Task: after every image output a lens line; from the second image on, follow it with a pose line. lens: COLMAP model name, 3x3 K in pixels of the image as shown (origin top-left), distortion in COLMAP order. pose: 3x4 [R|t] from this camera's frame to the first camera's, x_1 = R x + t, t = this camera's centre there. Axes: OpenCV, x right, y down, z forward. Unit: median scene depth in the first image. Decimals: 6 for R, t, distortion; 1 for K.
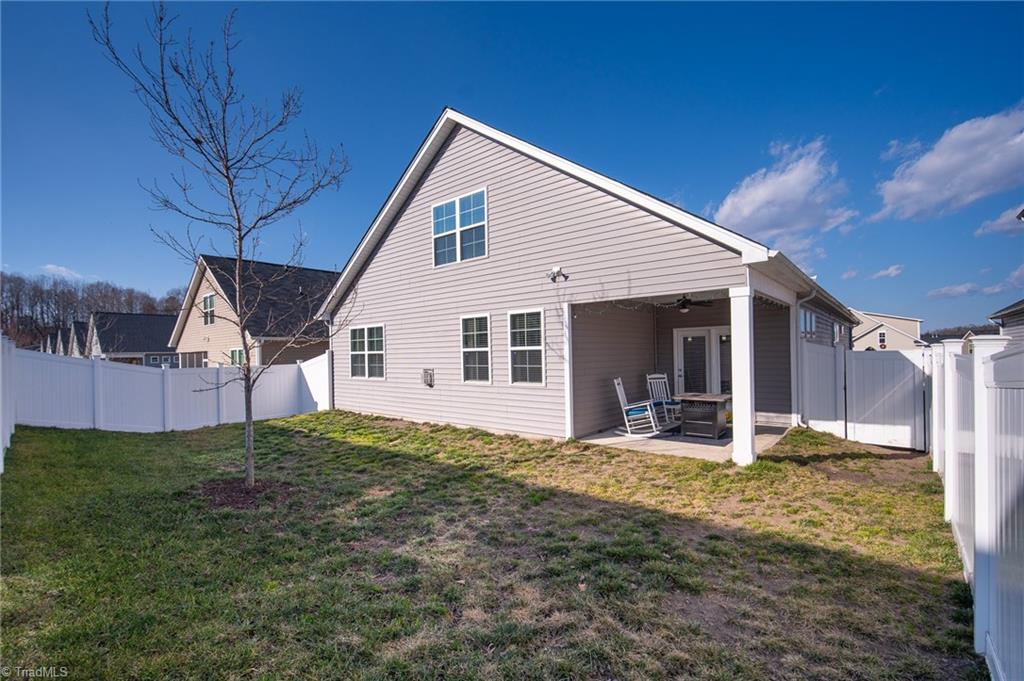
lens RADIAL K [[446.6, 0, 518.1], [0, 446.6, 349.3], [0, 0, 1]] dist [-0.000763, 0.000129]
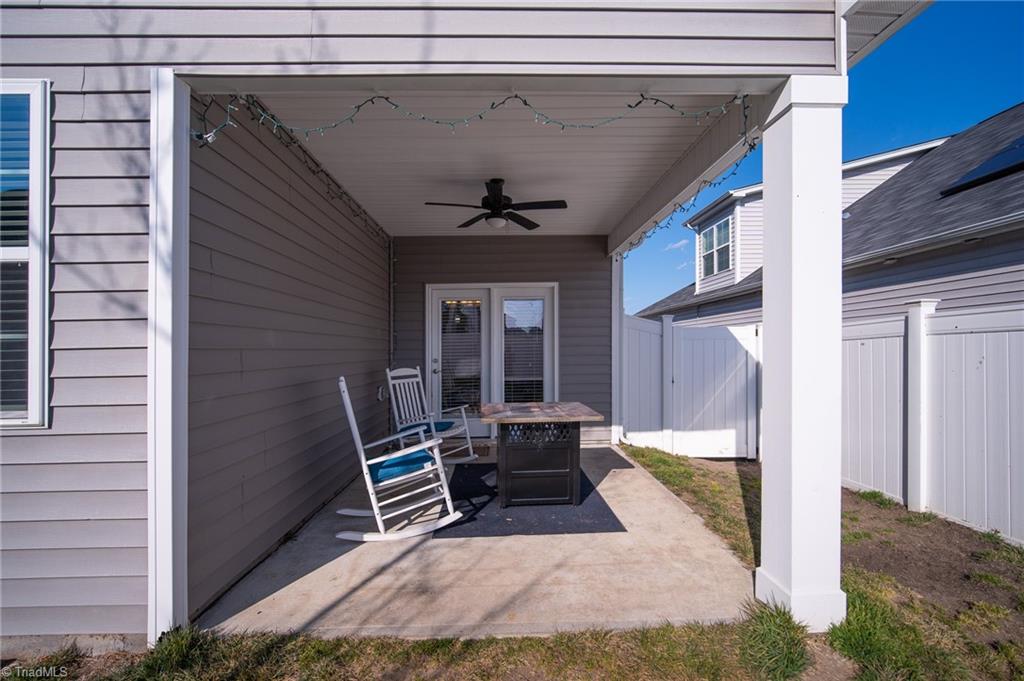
lens RADIAL K [[446.6, 0, 512.2], [0, 446.6, 341.1], [0, 0, 1]] dist [-0.000763, 0.000129]
pose [[0.749772, 0.021567, 0.661344, 0.080251], [-0.005719, 0.999643, -0.026115, 0.041509], [-0.661671, 0.015798, 0.749628, 0.608152]]
